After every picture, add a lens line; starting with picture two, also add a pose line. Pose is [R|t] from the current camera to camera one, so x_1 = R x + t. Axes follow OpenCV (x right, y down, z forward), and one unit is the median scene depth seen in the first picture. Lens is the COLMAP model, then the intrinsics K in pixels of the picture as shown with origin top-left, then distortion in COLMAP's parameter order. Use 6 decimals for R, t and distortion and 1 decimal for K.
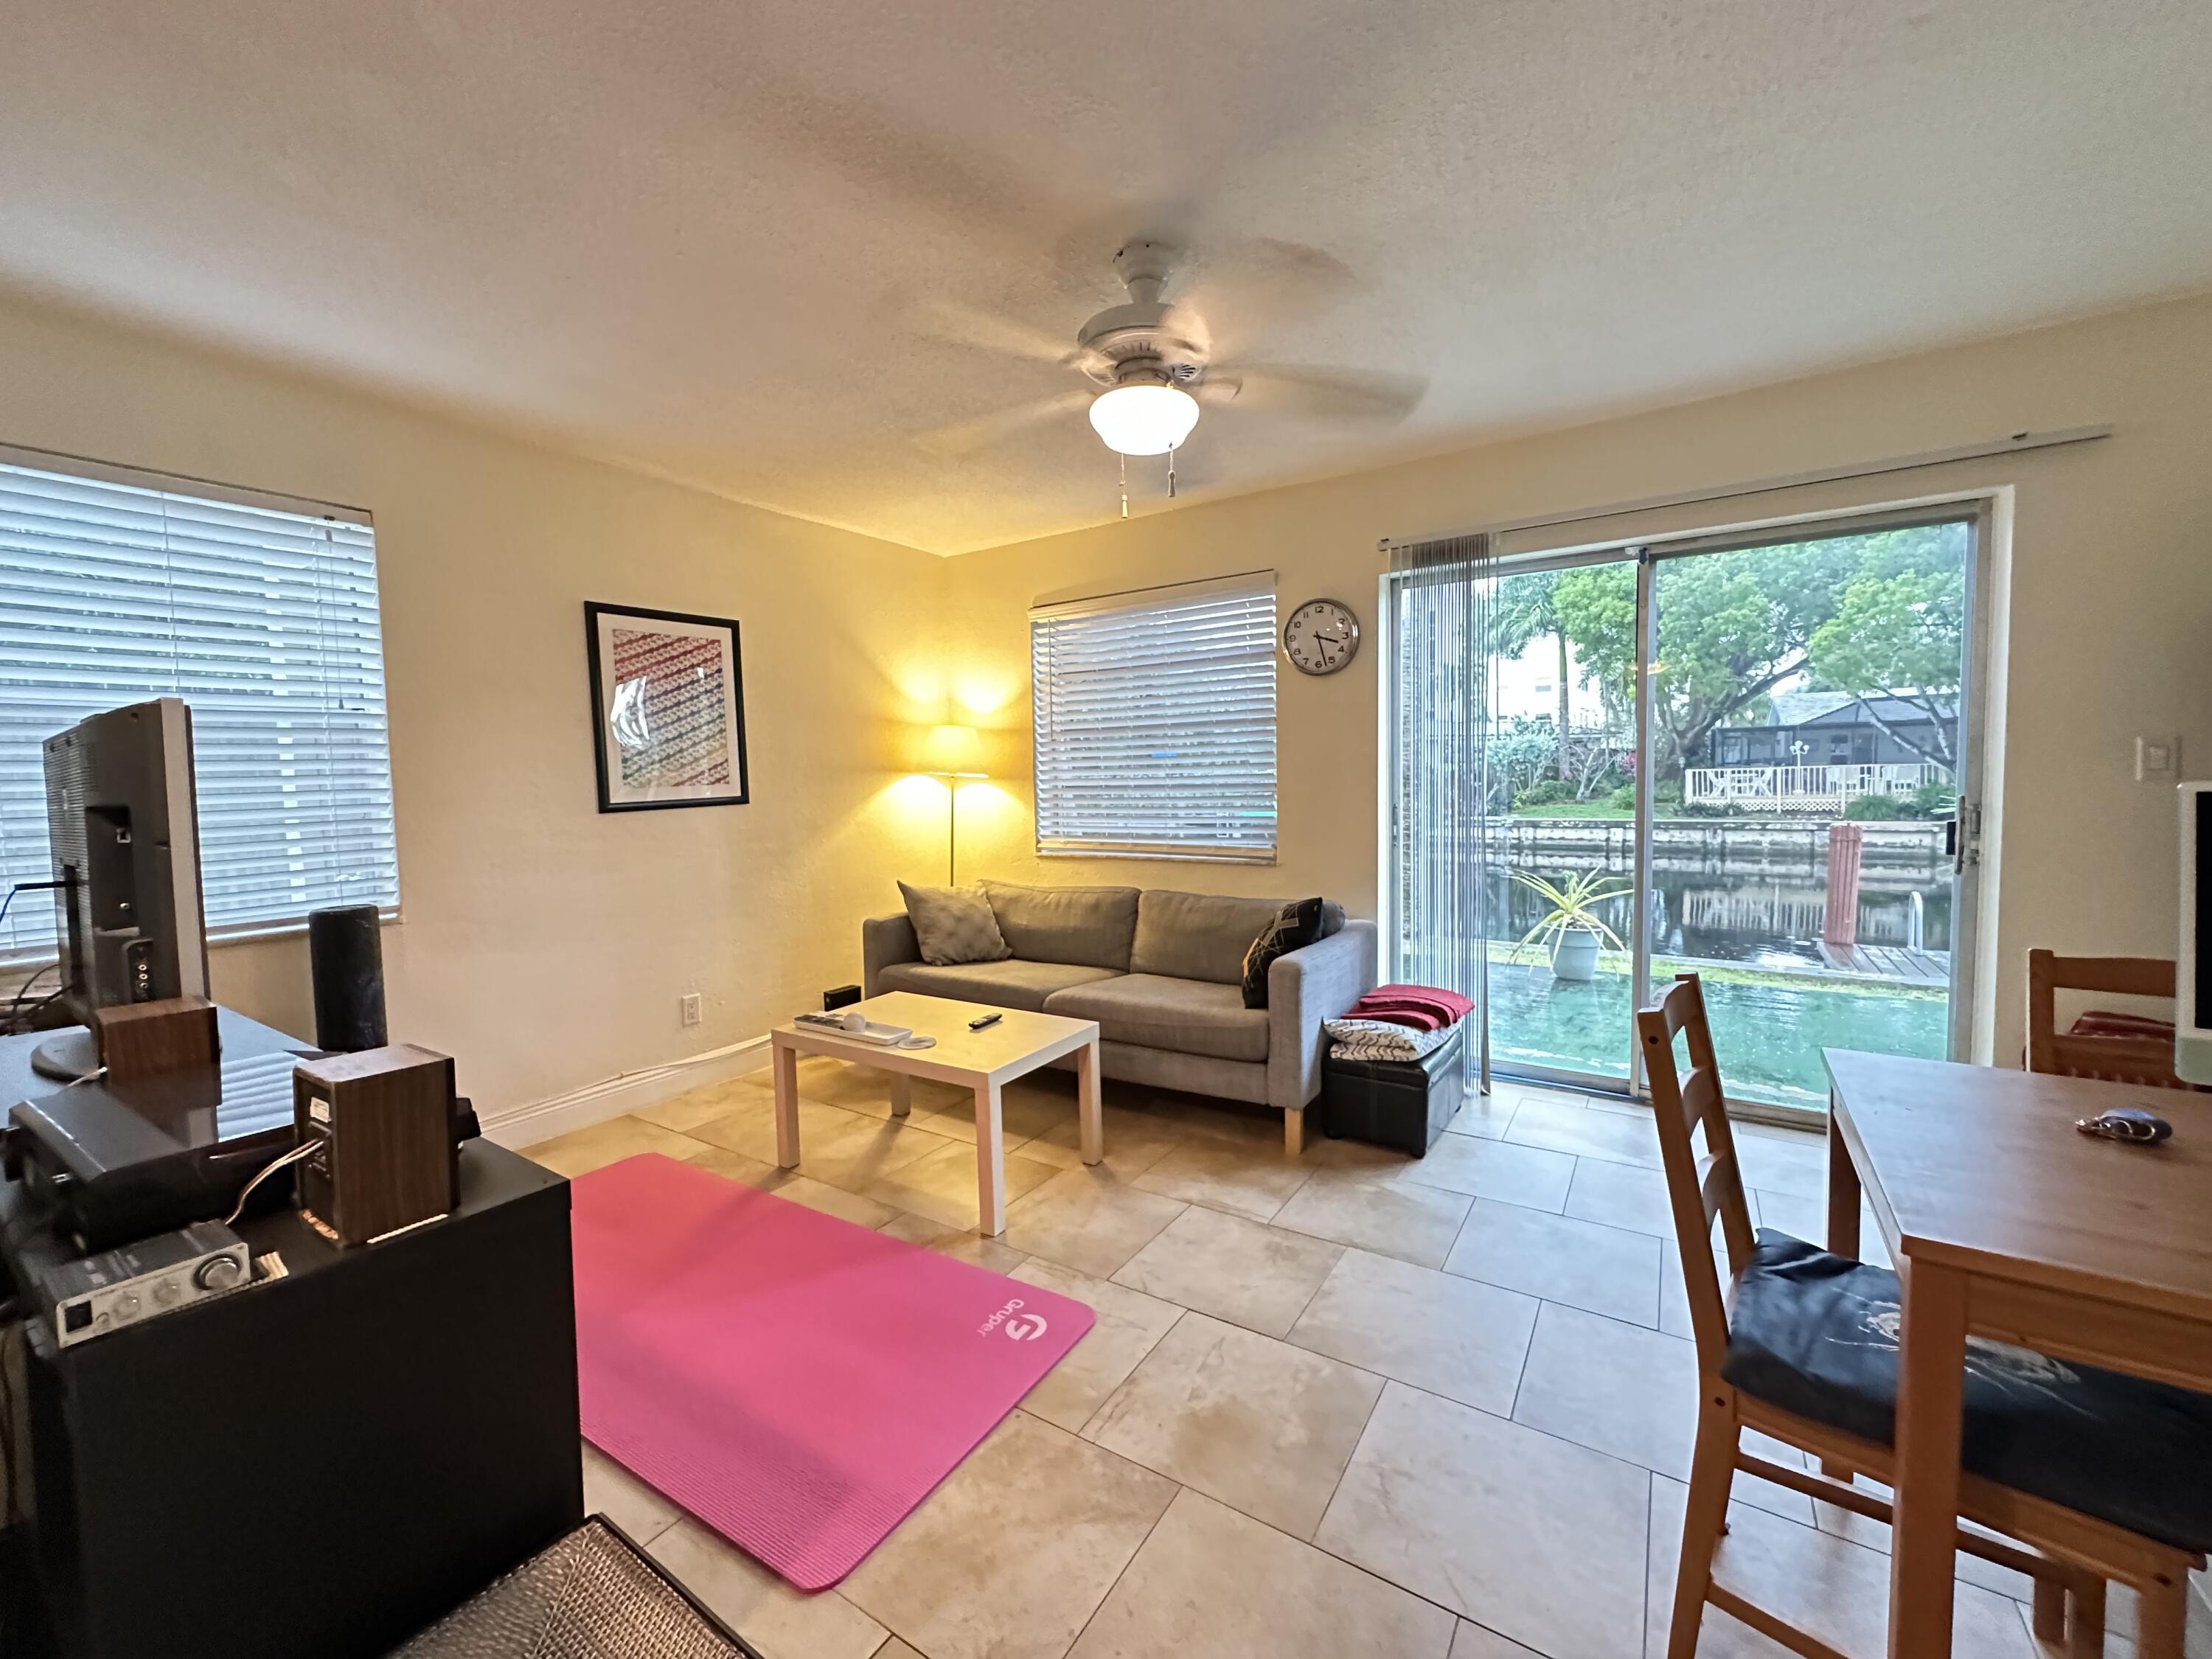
lens RADIAL K [[893.8, 0, 1108.9], [0, 893.8, 831.5], [0, 0, 1]] dist [0.000349, 0.000114]
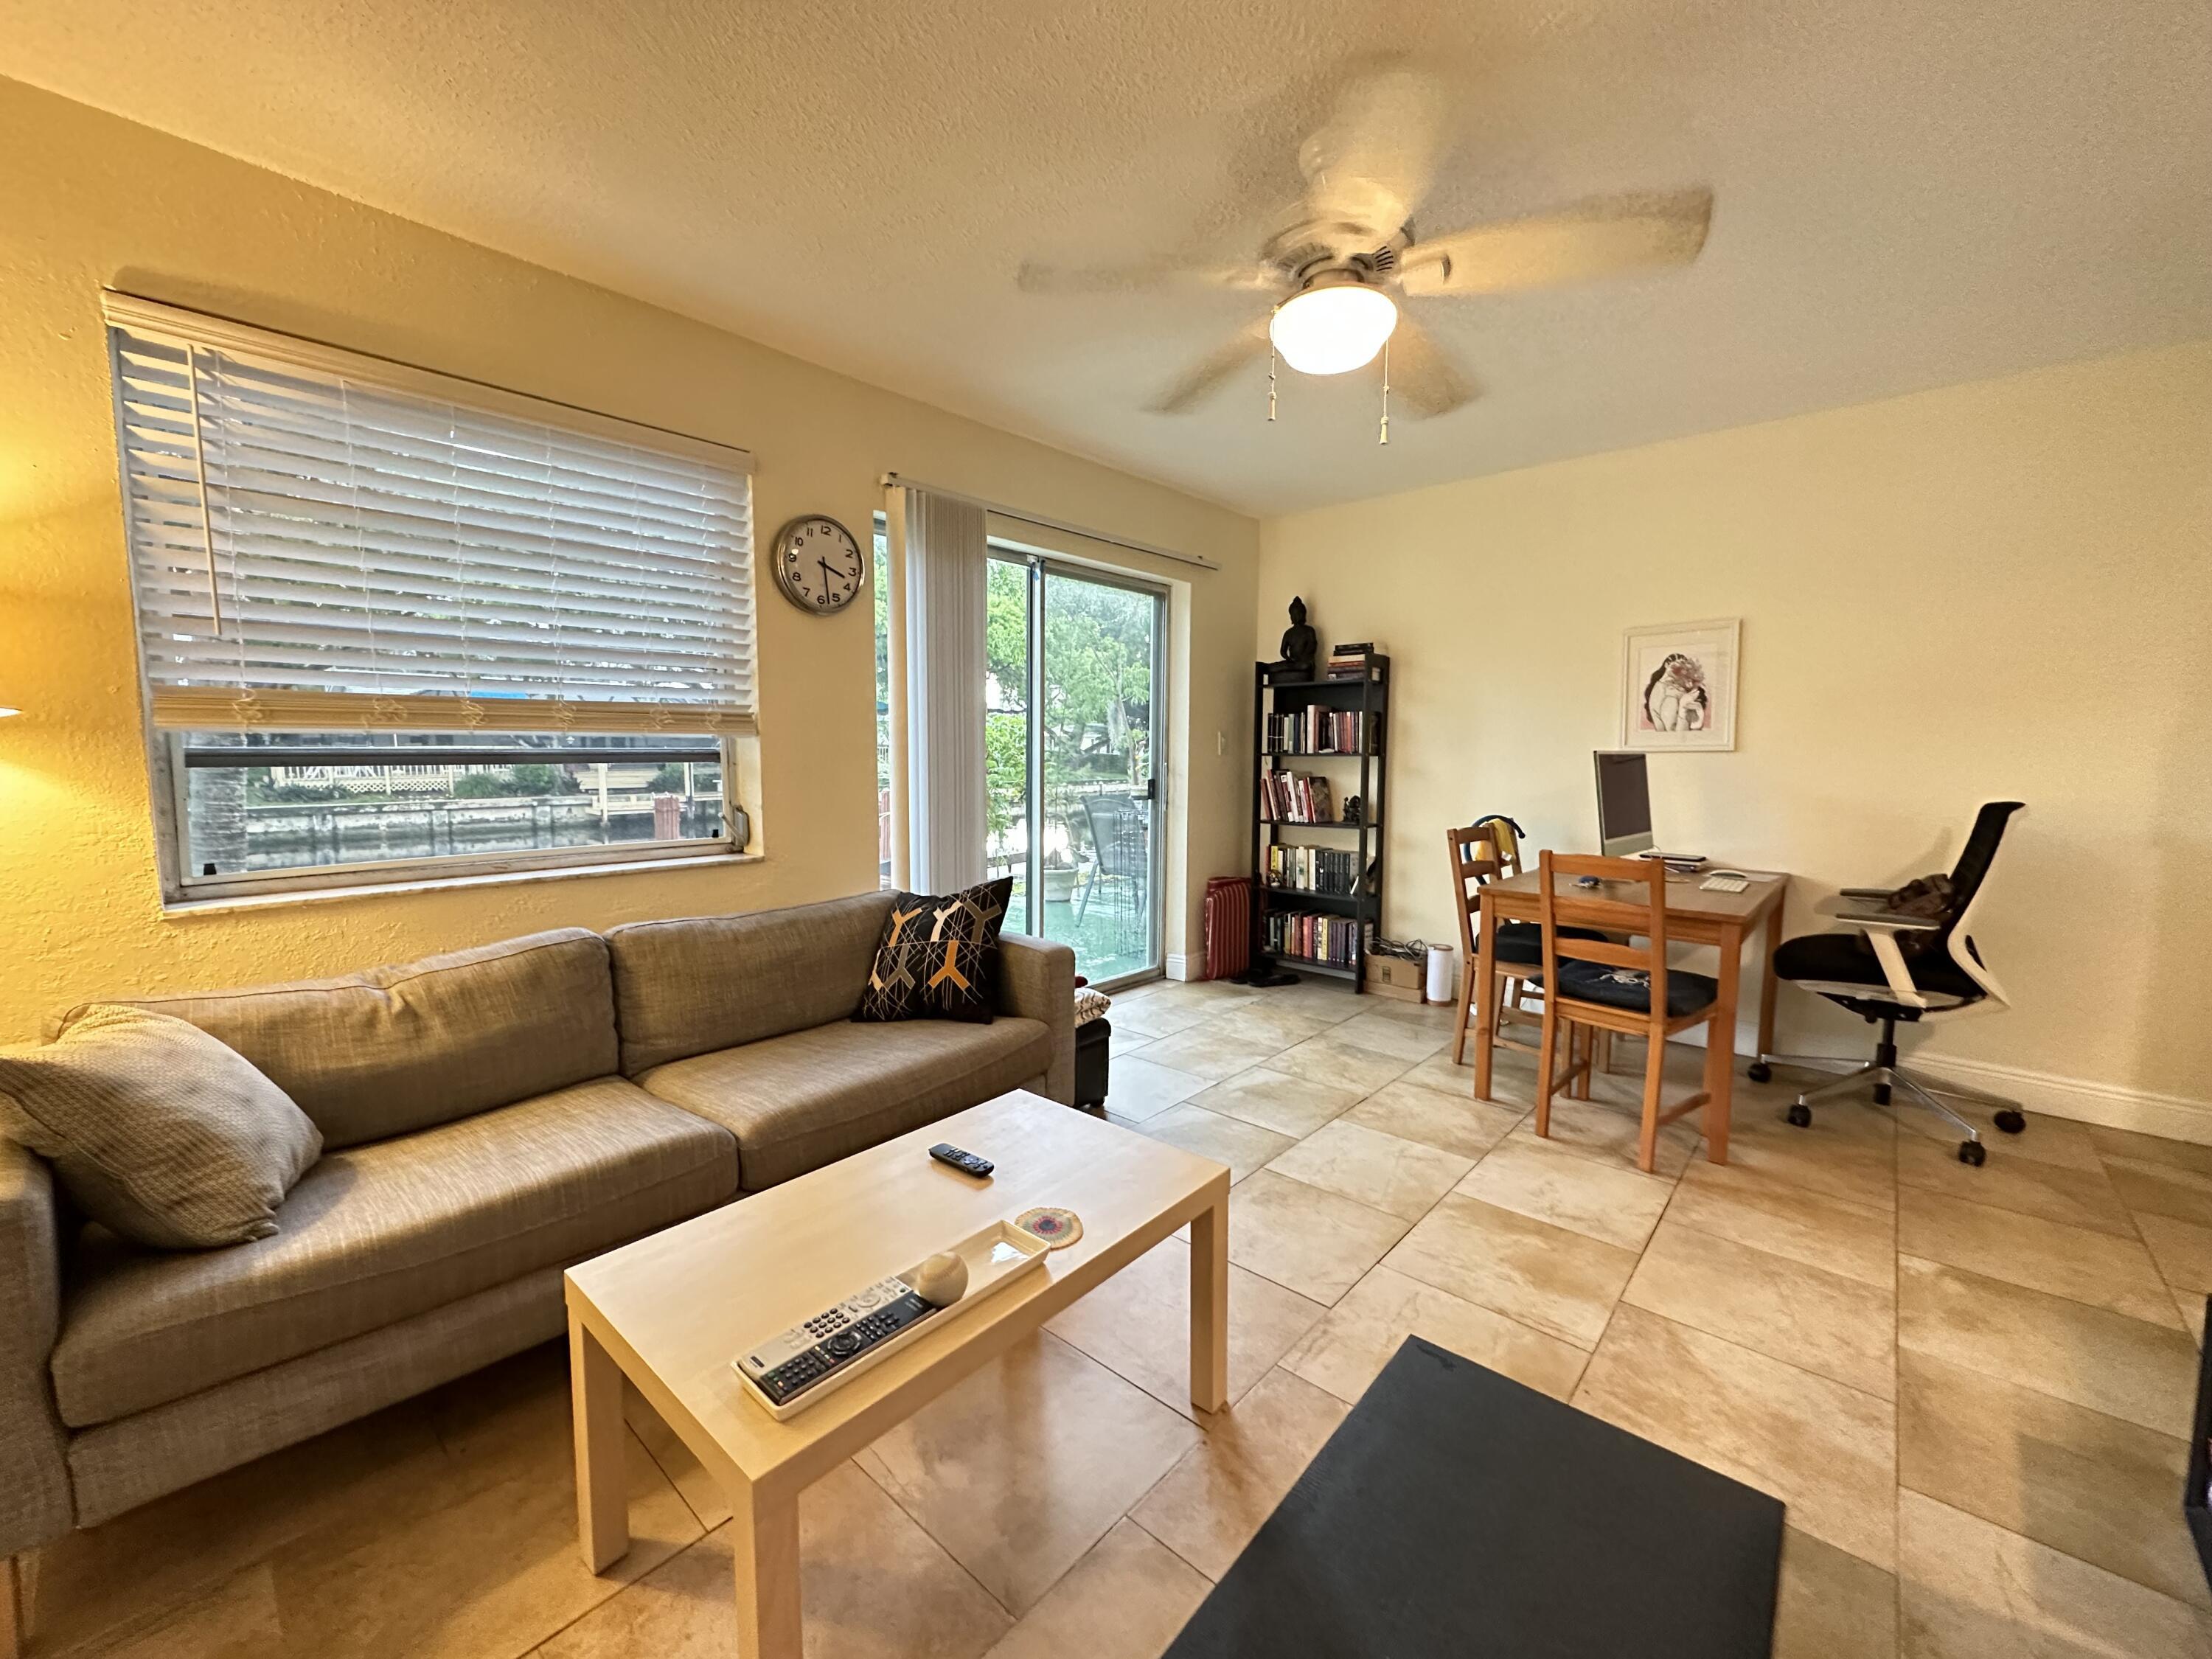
lens RADIAL K [[893.8, 0, 1099.3], [0, 893.8, 826.7], [0, 0, 1]] dist [0.000349, 0.000114]
pose [[0.143985, -0.067414, 0.987281, -0.499367], [0.052949, 0.996773, 0.060340, -0.019938], [-0.988162, 0.043587, 0.147090, 0.617799]]
